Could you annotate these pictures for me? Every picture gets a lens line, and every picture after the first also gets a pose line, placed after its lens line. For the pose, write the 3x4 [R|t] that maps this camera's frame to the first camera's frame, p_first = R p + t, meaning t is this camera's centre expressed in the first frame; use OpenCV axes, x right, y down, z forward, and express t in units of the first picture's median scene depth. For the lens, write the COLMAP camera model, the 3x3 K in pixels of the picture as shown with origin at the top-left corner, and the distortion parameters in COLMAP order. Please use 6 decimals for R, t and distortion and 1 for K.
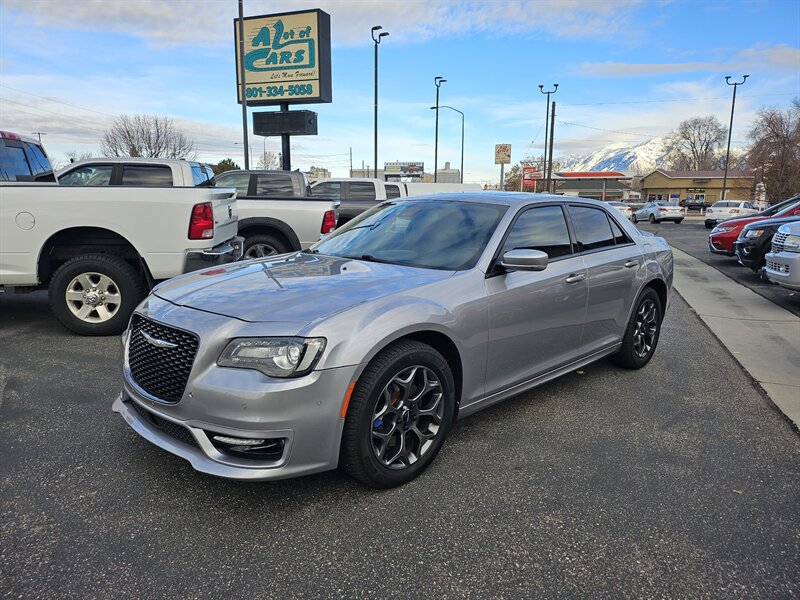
lens RADIAL K [[569.8, 0, 405.6], [0, 569.8, 301.0], [0, 0, 1]] dist [0.070549, -0.078018]
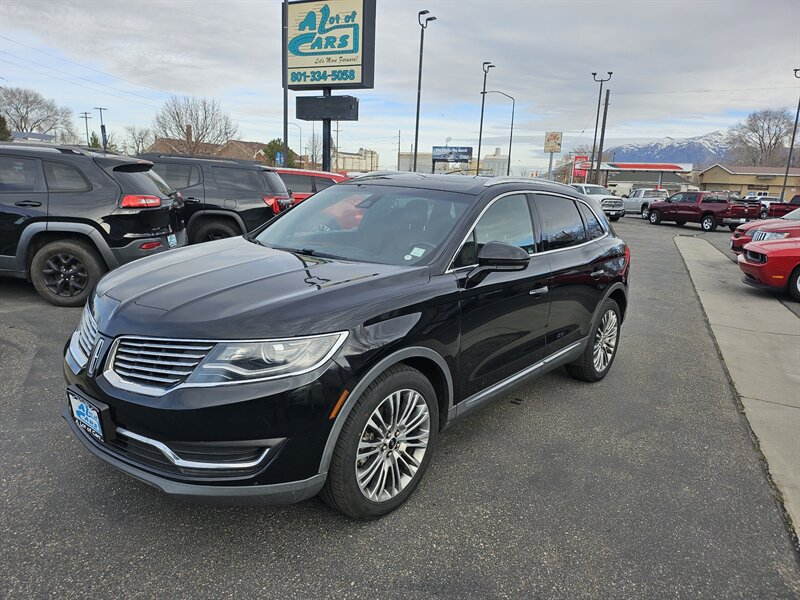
lens RADIAL K [[570.7, 0, 397.8], [0, 570.7, 308.4], [0, 0, 1]] dist [0.071001, -0.082386]
pose [[0.994711, 0.056710, -0.085639, 0.022514], [-0.053292, 0.997708, 0.041693, -0.005969], [0.087807, -0.036909, 0.995453, -0.013541]]
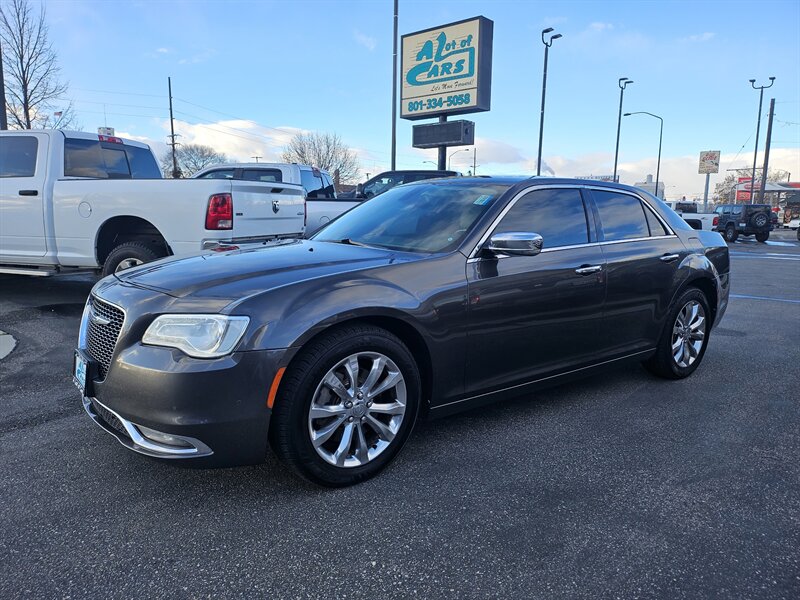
lens RADIAL K [[564.9, 0, 397.0], [0, 564.9, 311.9], [0, 0, 1]] dist [0.075465, -0.081465]
pose [[0.942204, 0.058454, -0.329901, 0.064375], [-0.061478, 0.998108, 0.001270, 0.005184], [0.329351, 0.019085, 0.944015, 0.038113]]
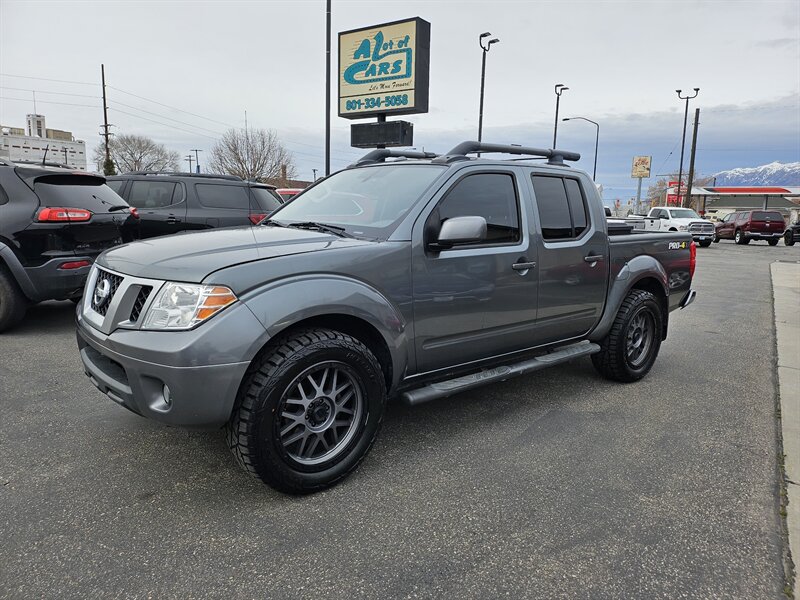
lens RADIAL K [[562.7, 0, 406.6], [0, 562.7, 305.3], [0, 0, 1]] dist [0.074763, -0.084979]
pose [[0.971055, 0.054927, -0.232456, 0.080308], [-0.058692, 0.998233, -0.009308, -0.007526], [0.231534, 0.022682, 0.972562, 0.063305]]
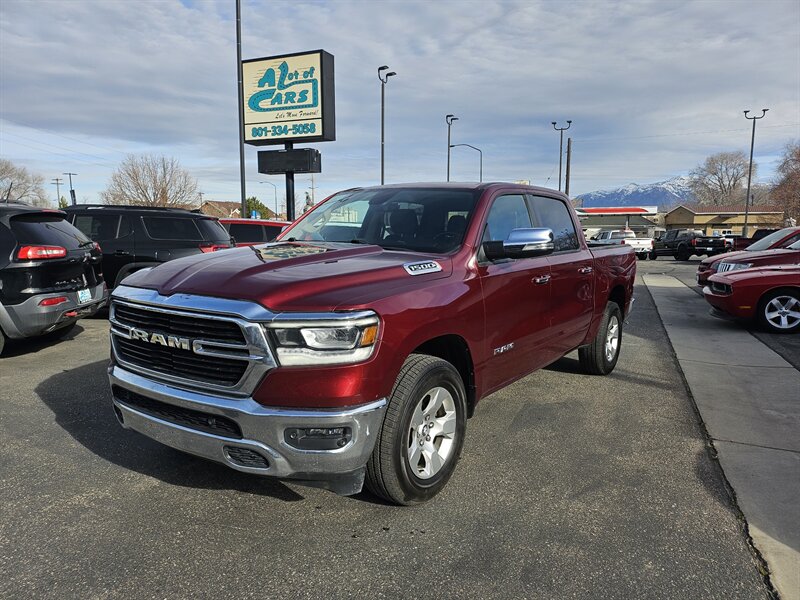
lens RADIAL K [[567.8, 0, 403.7], [0, 567.8, 309.9], [0, 0, 1]] dist [0.071930, -0.079825]
pose [[0.998731, 0.003956, -0.050207, 0.043867], [-0.006268, 0.998922, -0.045989, -0.003843], [0.049971, 0.046246, 0.997679, 0.019988]]
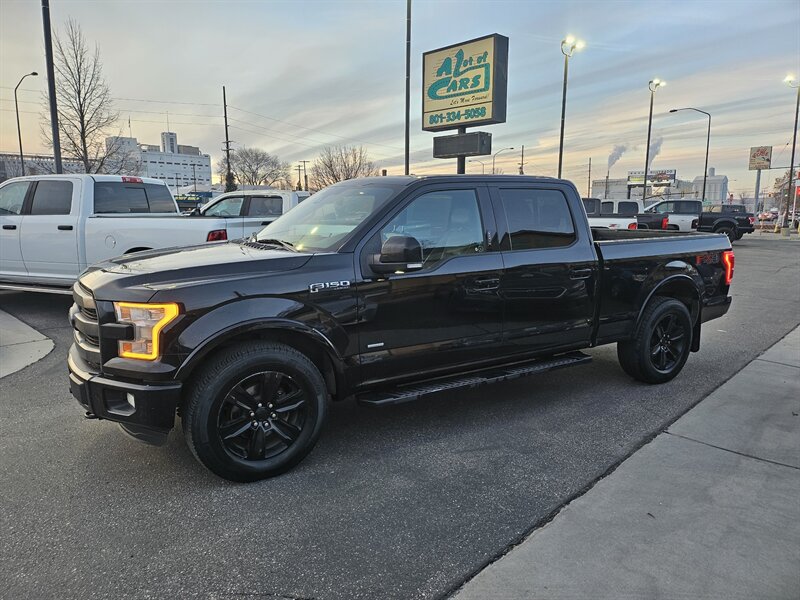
lens RADIAL K [[564.9, 0, 397.0], [0, 564.9, 311.9], [0, 0, 1]] dist [0.075465, -0.081465]
pose [[0.906842, 0.066610, -0.416174, 0.145487], [-0.067203, 0.997651, 0.013242, -0.008381], [0.416079, 0.015960, 0.909188, -0.001718]]
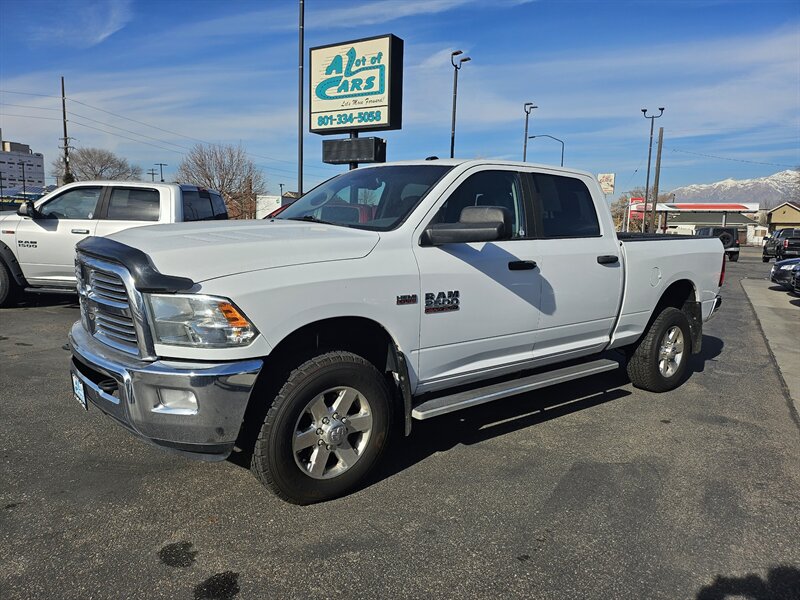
lens RADIAL K [[564.4, 0, 399.8], [0, 564.4, 302.4], [0, 0, 1]] dist [0.062993, -0.072477]
pose [[0.981308, 0.043031, -0.187570, 0.061586], [-0.051655, 0.997809, -0.041336, -0.016009], [0.185380, 0.050252, 0.981381, 0.081282]]
